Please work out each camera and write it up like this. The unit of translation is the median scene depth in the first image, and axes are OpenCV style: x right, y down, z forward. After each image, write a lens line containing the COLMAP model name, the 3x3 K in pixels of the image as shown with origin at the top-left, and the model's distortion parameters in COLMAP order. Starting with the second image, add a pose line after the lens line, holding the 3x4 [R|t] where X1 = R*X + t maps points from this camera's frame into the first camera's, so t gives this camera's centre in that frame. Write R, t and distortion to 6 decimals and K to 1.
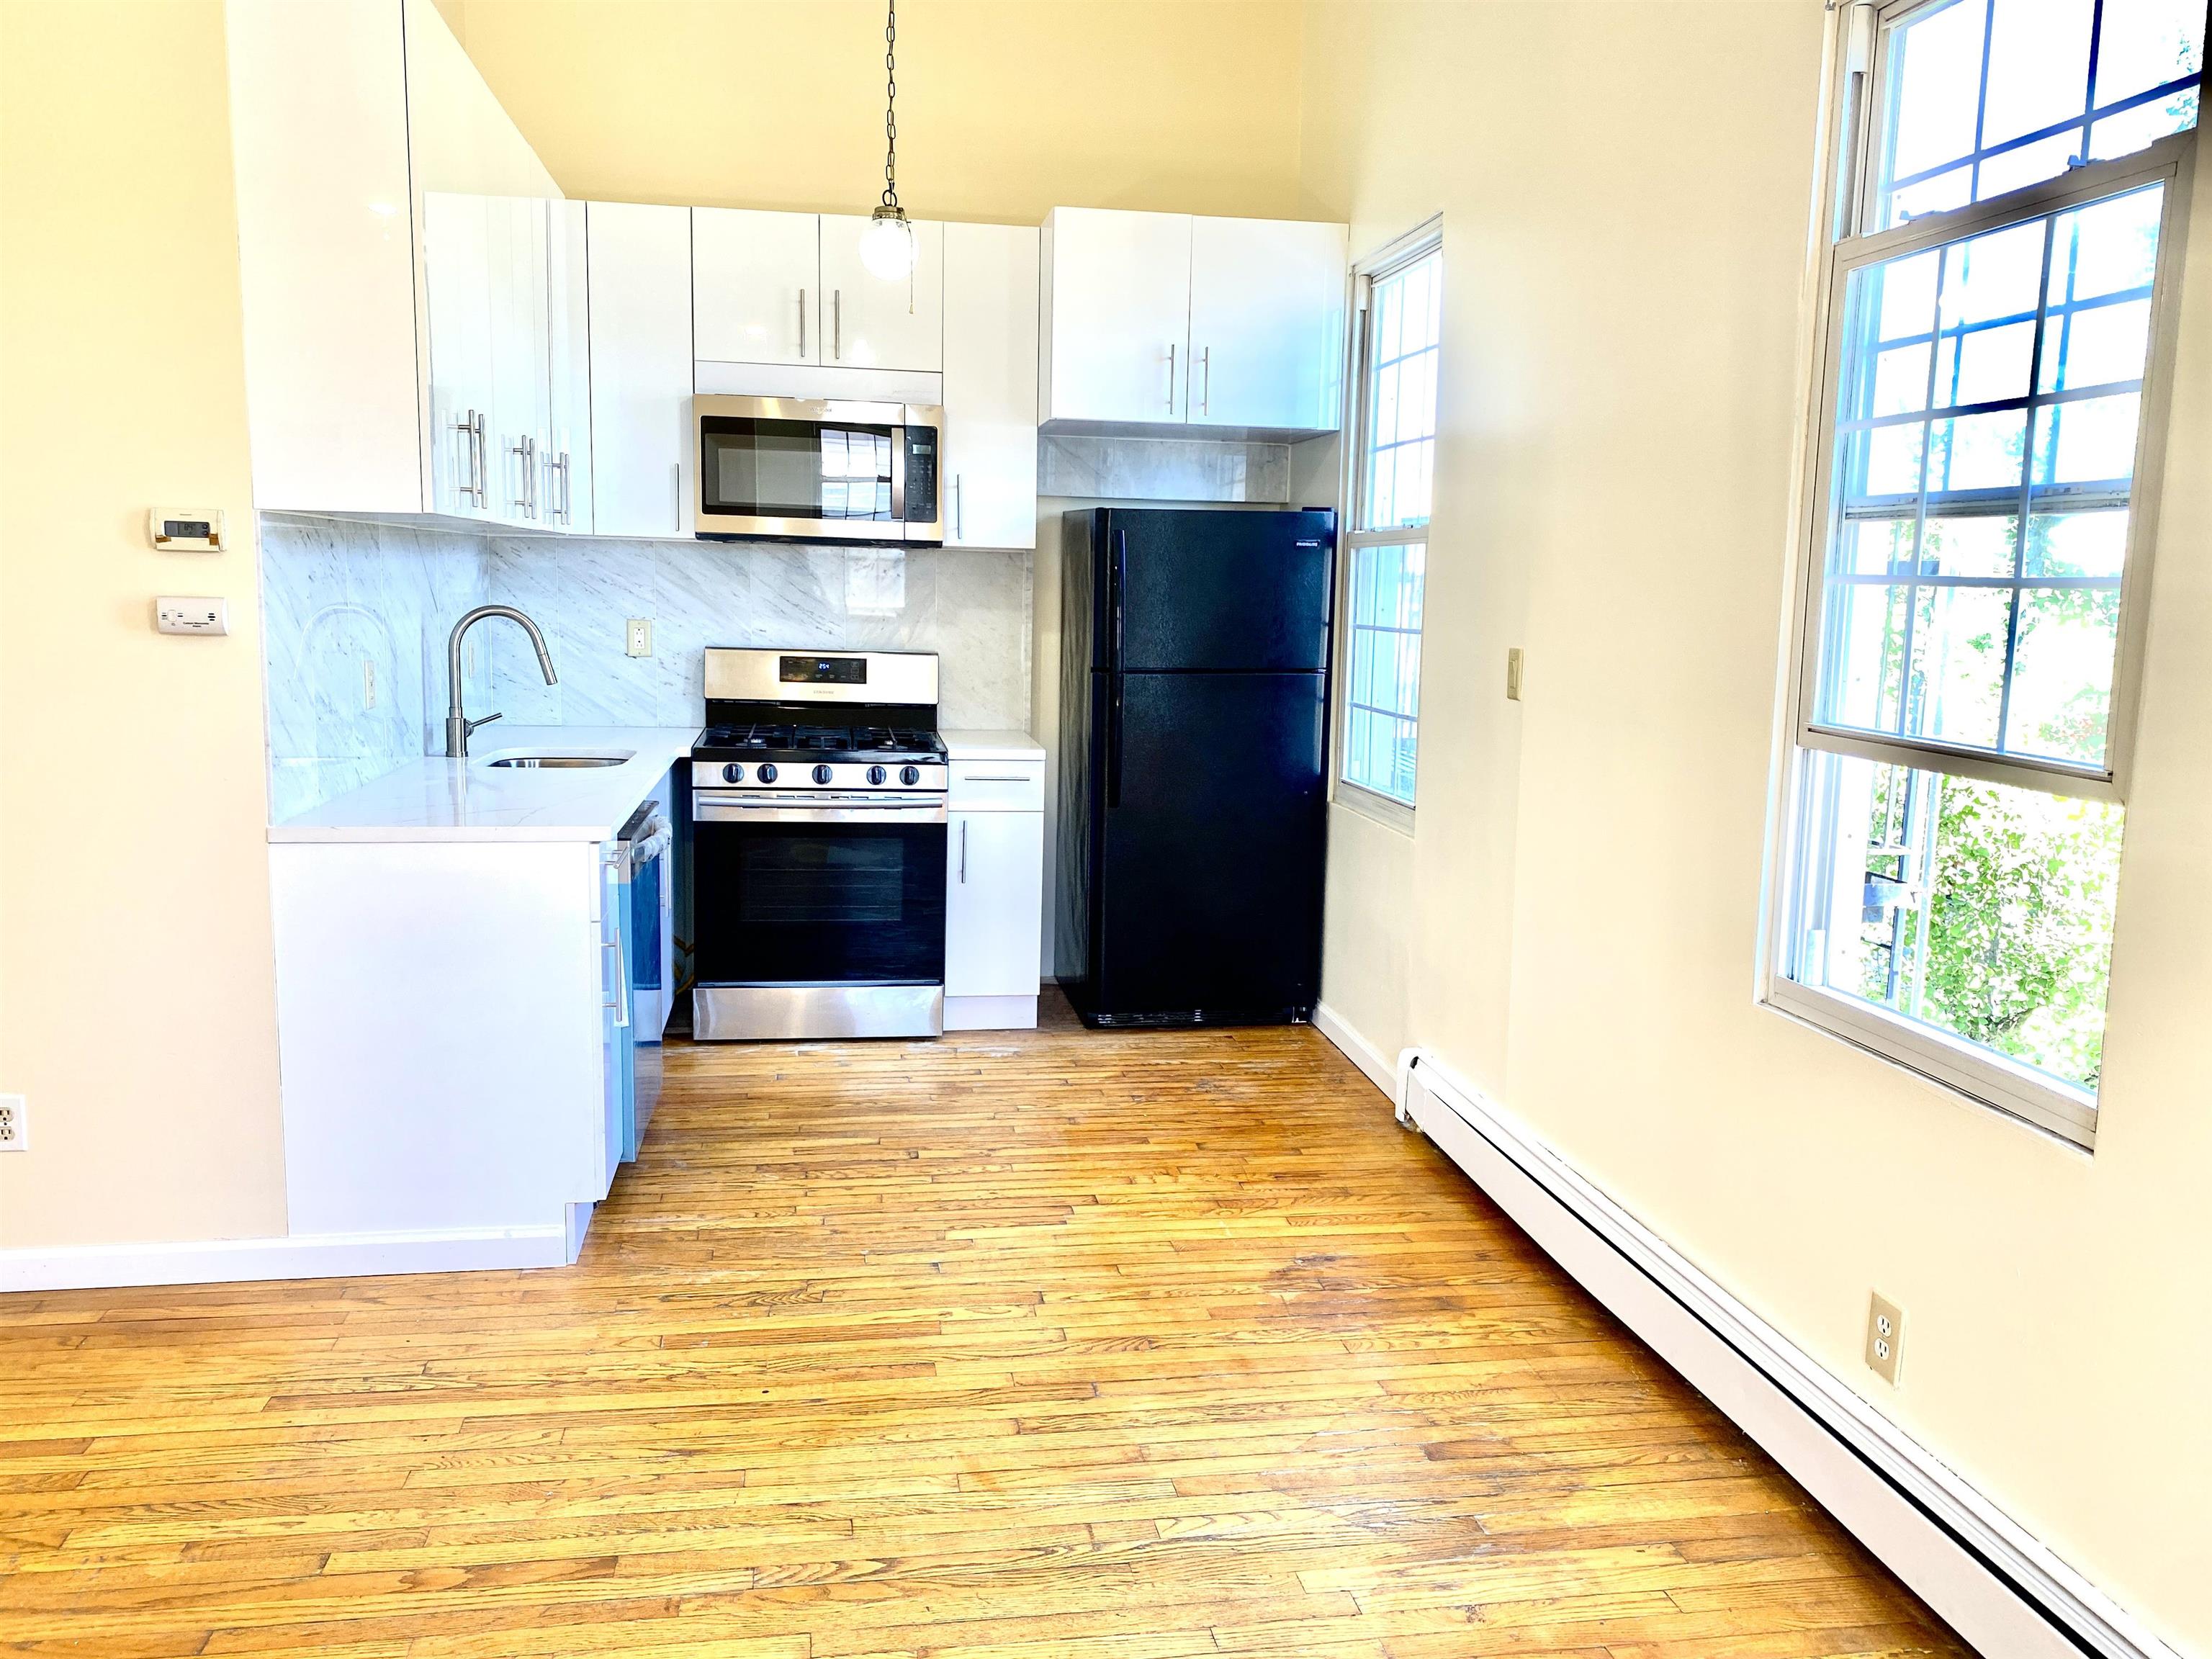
lens RADIAL K [[1707.4, 0, 1109.8], [0, 1707.4, 858.7], [0, 0, 1]] dist [0.084596, -0.151937]
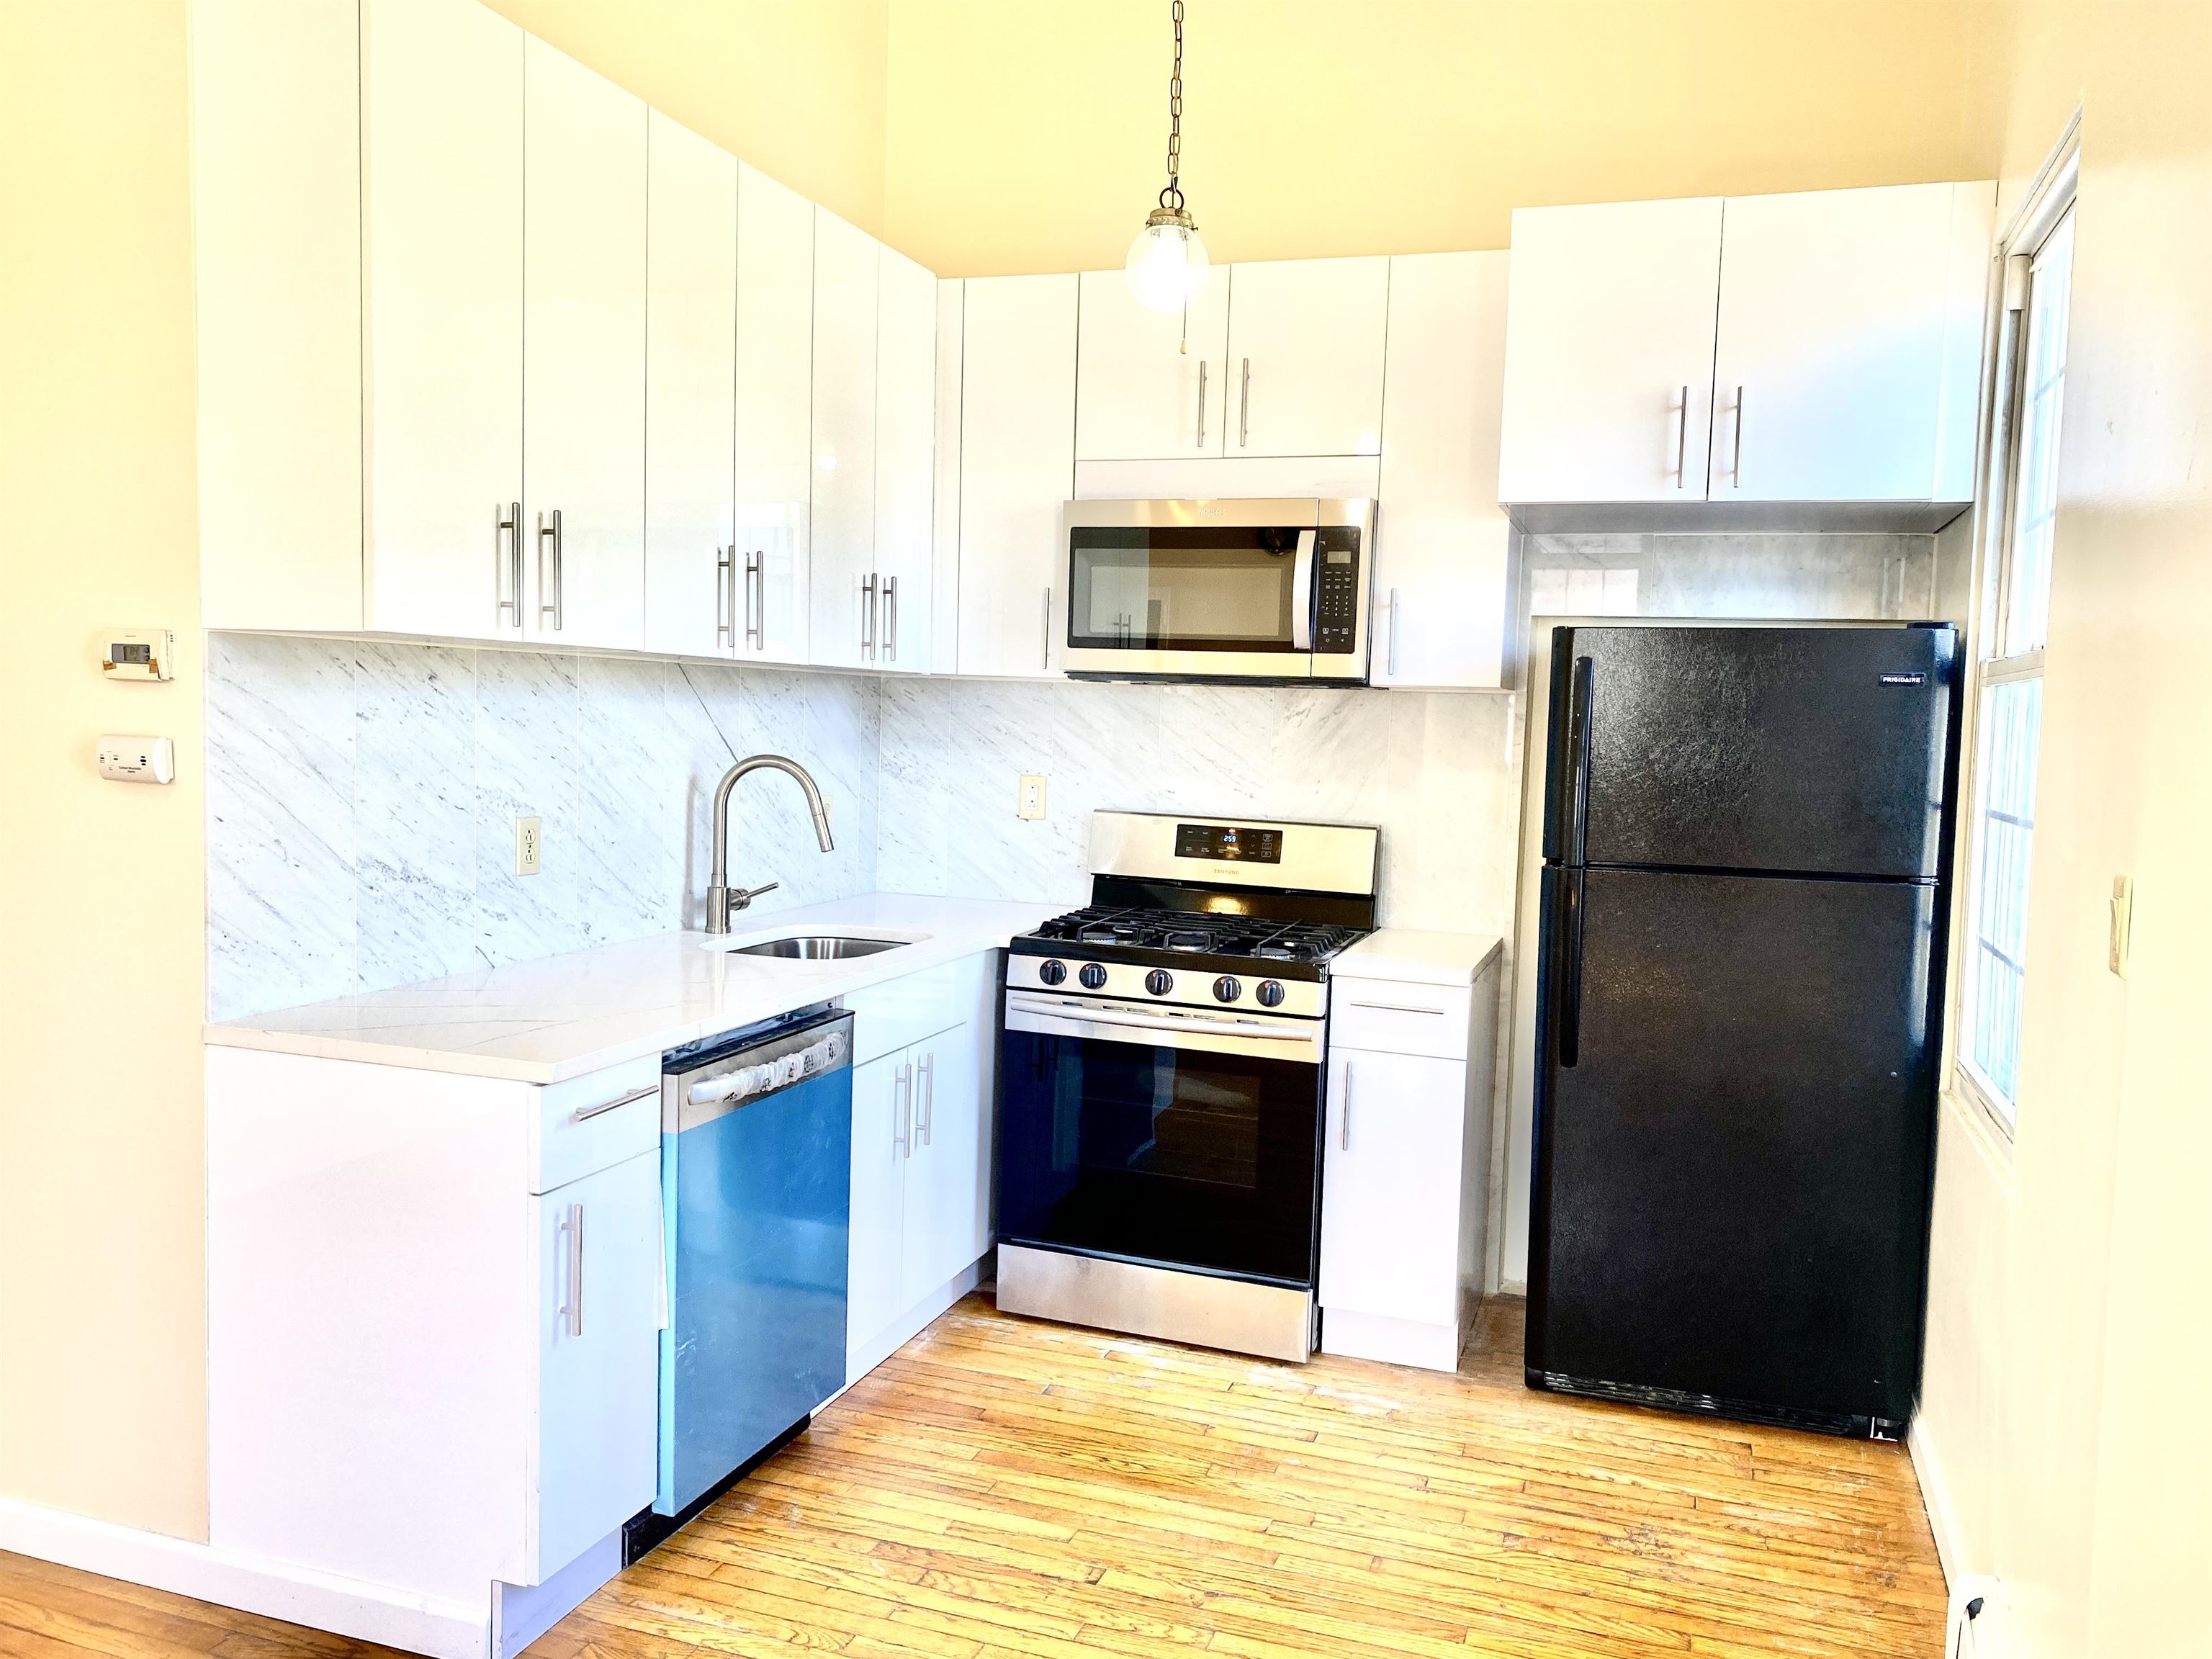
lens RADIAL K [[1707.4, 0, 1109.8], [0, 1707.4, 858.7], [0, 0, 1]] dist [0.084596, -0.151937]
pose [[0.877613, 0.047744, -0.476987, 0.167024], [-0.090117, 0.993719, -0.066342, -0.051522], [0.470824, 0.101207, 0.876403, 0.322018]]
